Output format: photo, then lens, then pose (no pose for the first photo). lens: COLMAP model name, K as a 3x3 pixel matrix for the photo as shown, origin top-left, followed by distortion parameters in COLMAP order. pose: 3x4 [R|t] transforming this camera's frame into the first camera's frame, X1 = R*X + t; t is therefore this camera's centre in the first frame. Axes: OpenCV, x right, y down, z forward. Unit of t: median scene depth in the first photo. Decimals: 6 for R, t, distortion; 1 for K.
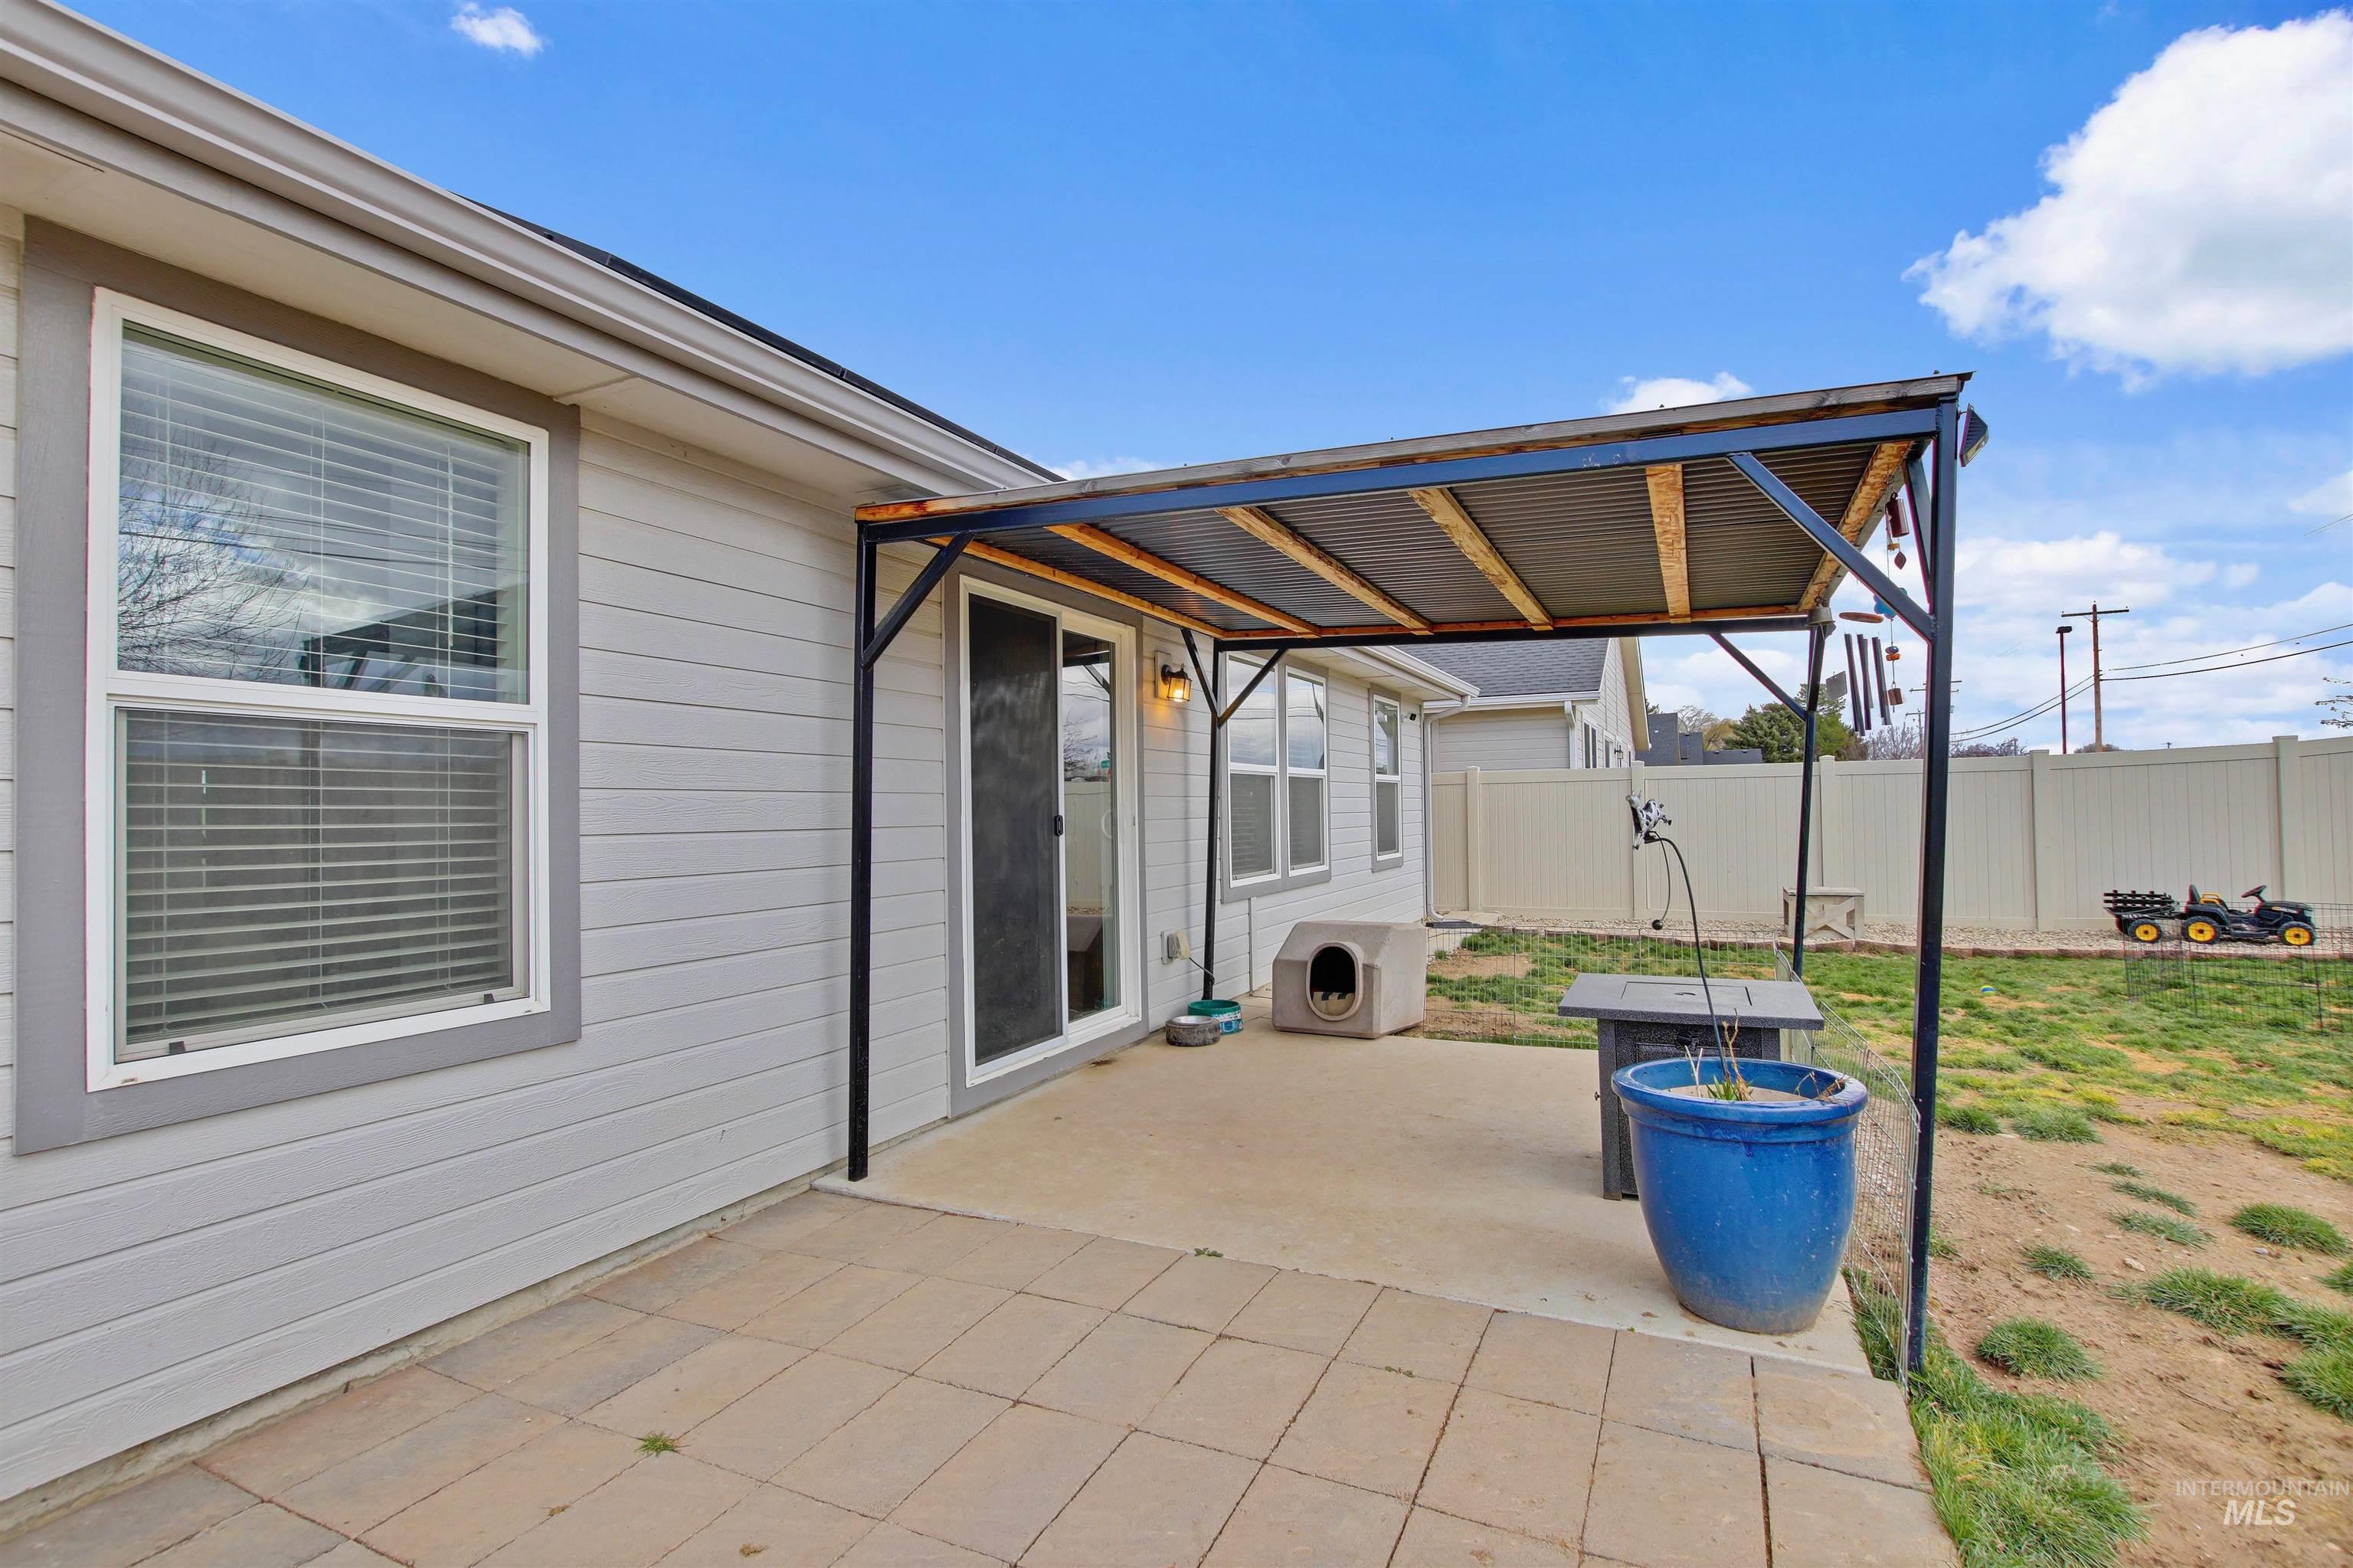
lens RADIAL K [[1136.9, 0, 1176.5], [0, 1136.9, 784.0], [0, 0, 1]] dist [-0.009426, -0.000174]
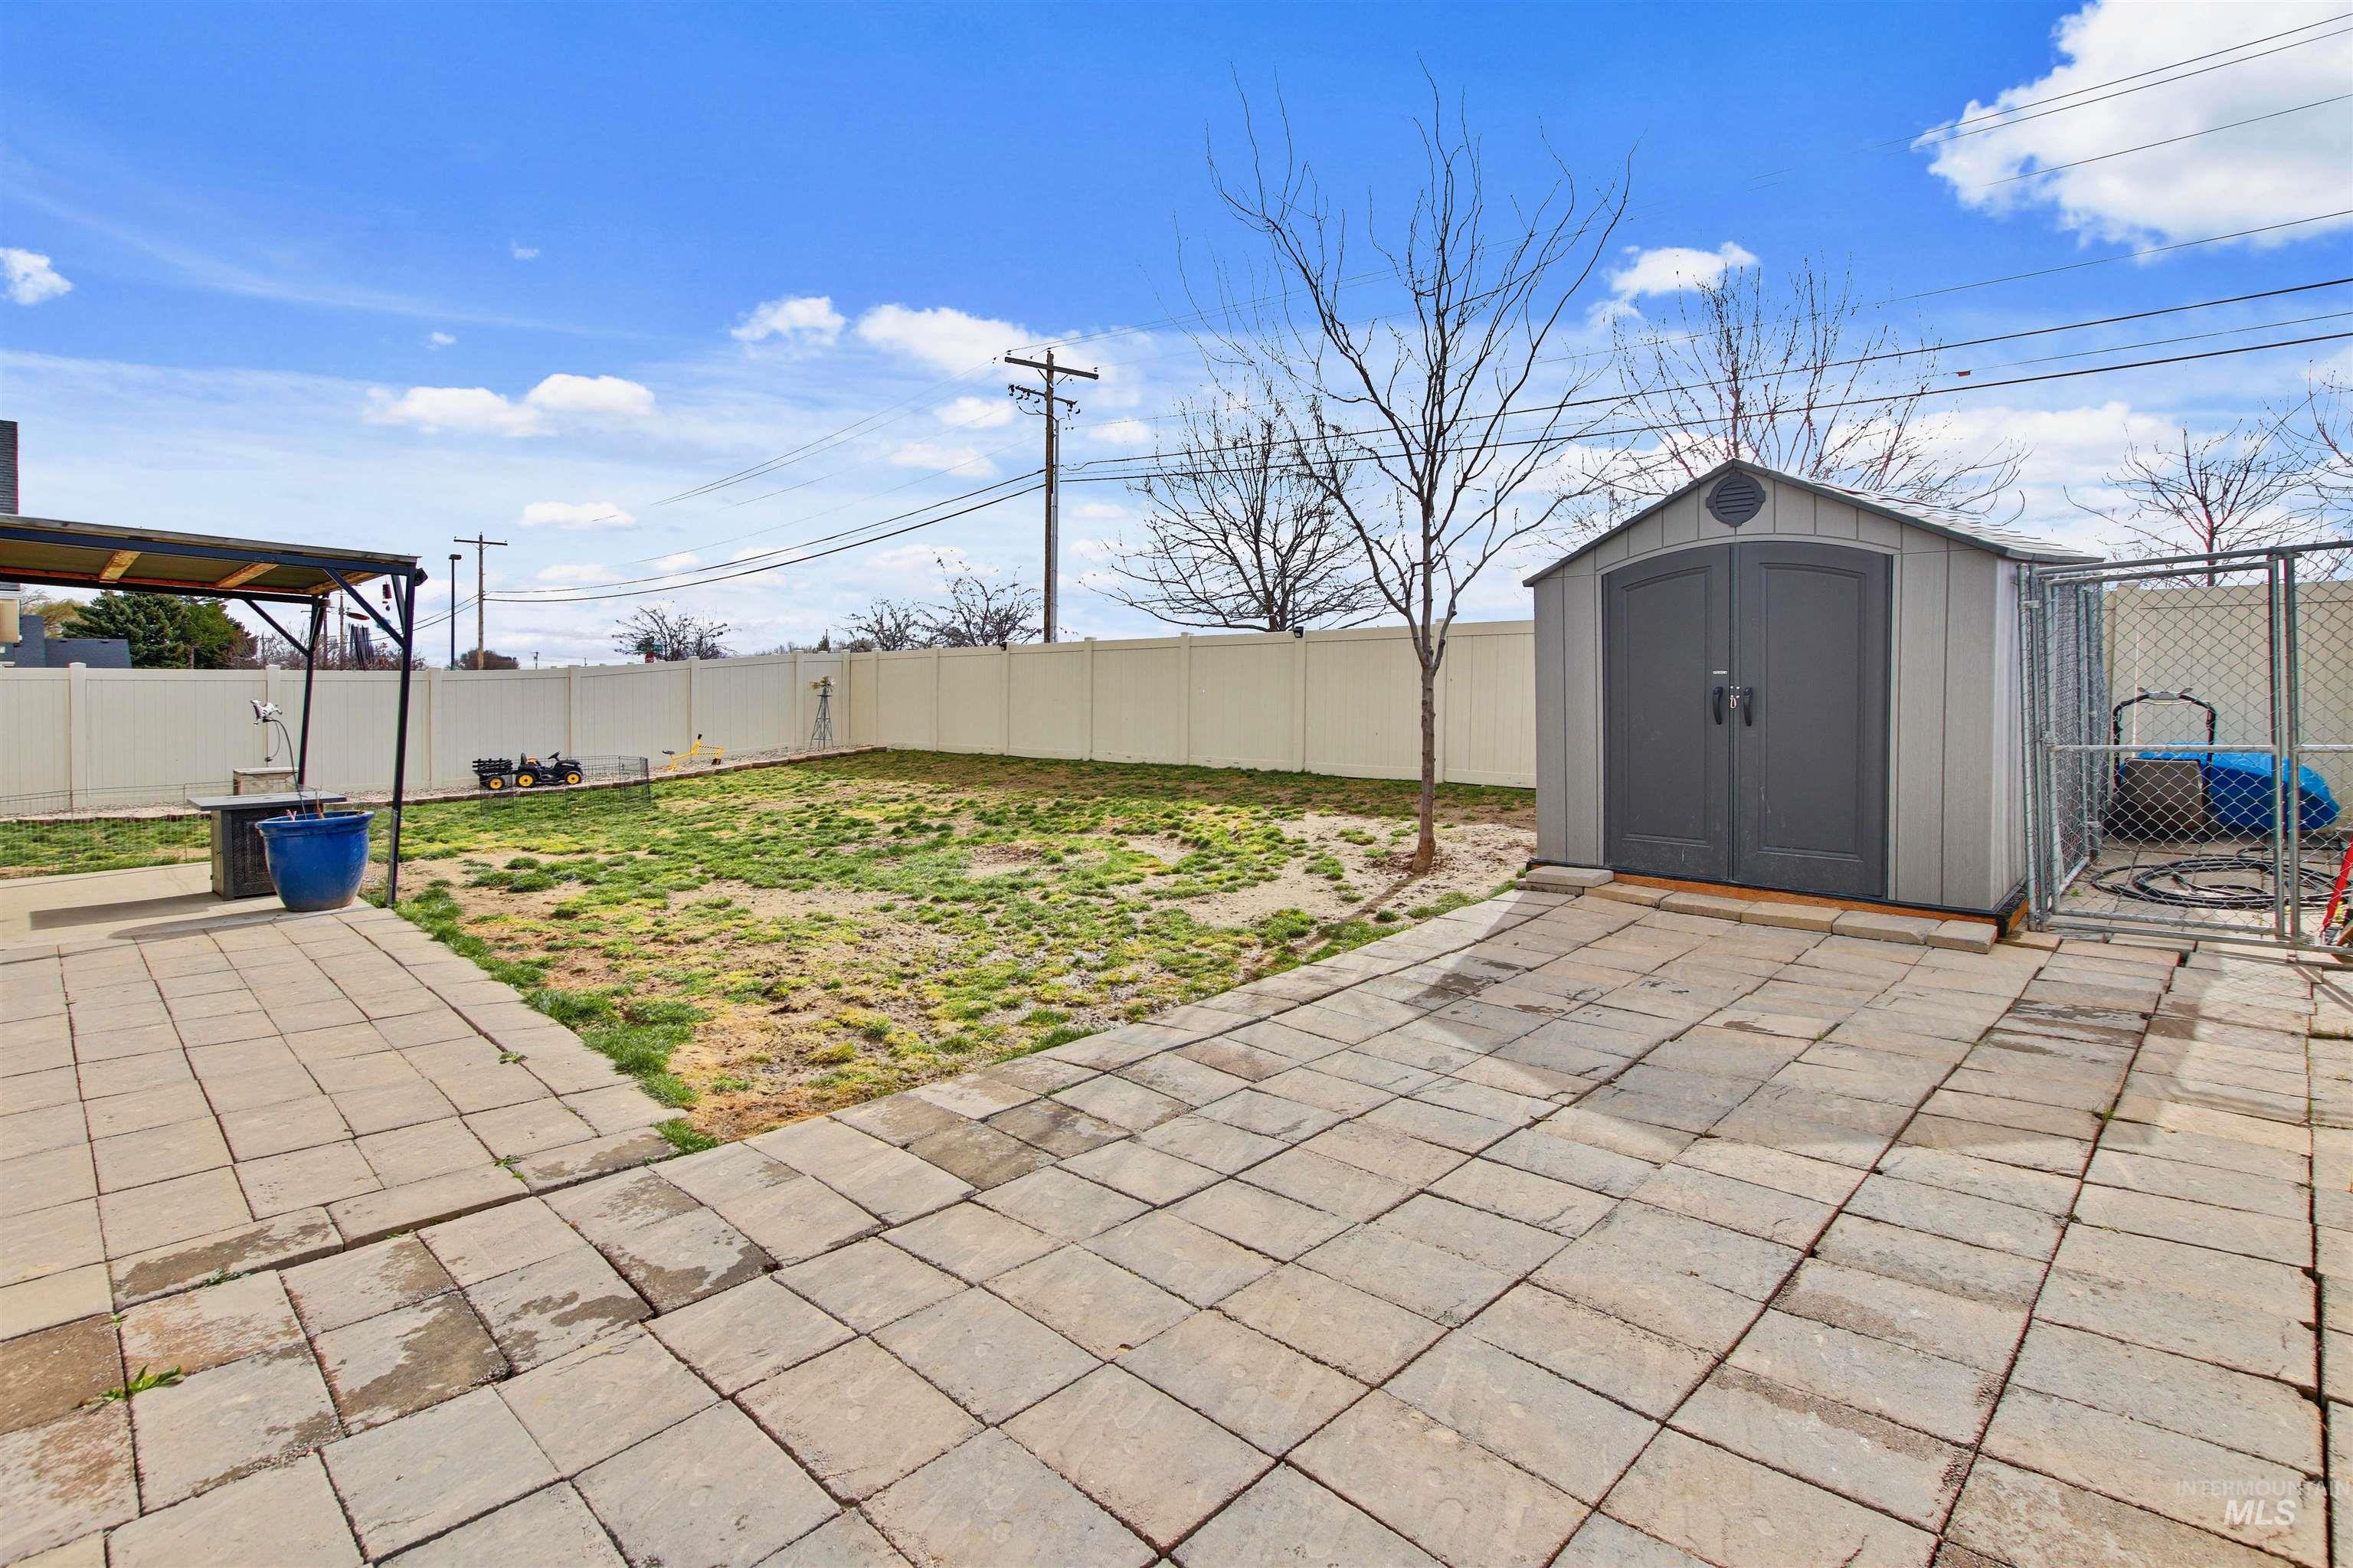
lens RADIAL K [[1054.7, 0, 1175.3], [0, 1054.7, 693.9], [0, 0, 1]] dist [-0.000160, 0.000115]
pose [[0.298094, 0.016394, 0.954396, -0.511432], [-0.025573, 0.999631, -0.009184, -0.015175], [-0.954194, -0.021670, 0.298403, -0.651348]]
